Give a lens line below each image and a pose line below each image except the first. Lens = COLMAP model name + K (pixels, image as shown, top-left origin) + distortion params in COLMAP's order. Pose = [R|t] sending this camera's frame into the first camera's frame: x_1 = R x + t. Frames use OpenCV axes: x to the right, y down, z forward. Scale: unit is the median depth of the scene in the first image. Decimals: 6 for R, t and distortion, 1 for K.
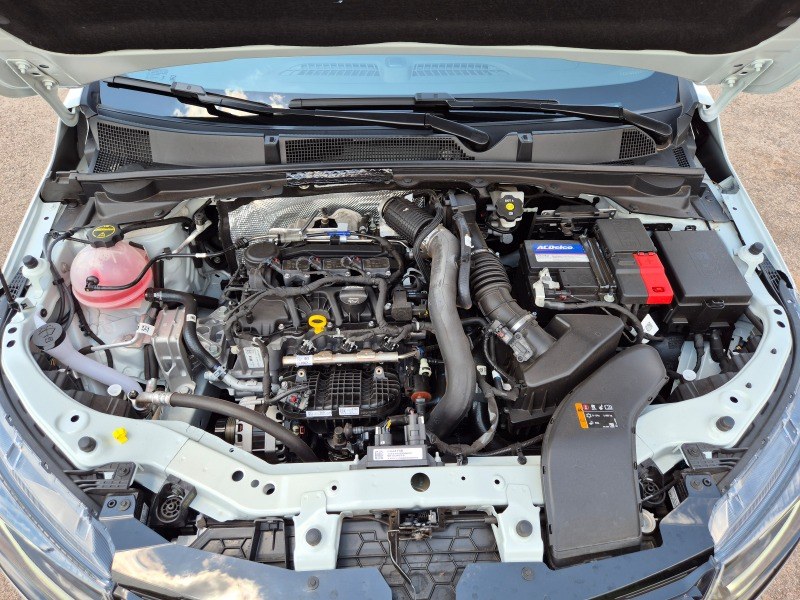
lens RADIAL K [[538.8, 0, 392.5], [0, 538.8, 297.0], [0, 0, 1]] dist [0.054479, -0.045589]
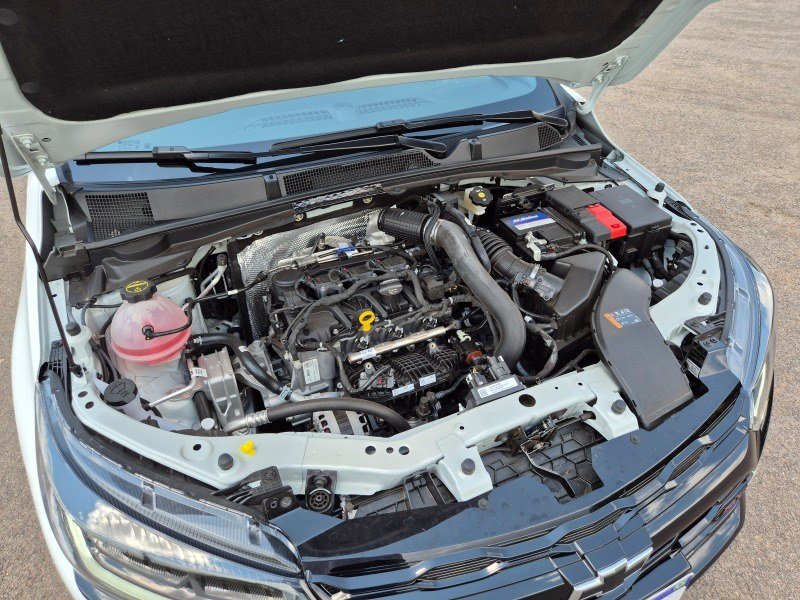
lens RADIAL K [[538.8, 0, 392.5], [0, 538.8, 297.0], [0, 0, 1]] dist [0.054479, -0.045589]
pose [[0.931222, -0.233573, 0.279767, -0.378911], [0.273165, 0.955480, -0.111529, 0.137953], [-0.241261, 0.180280, 0.953568, -0.062594]]
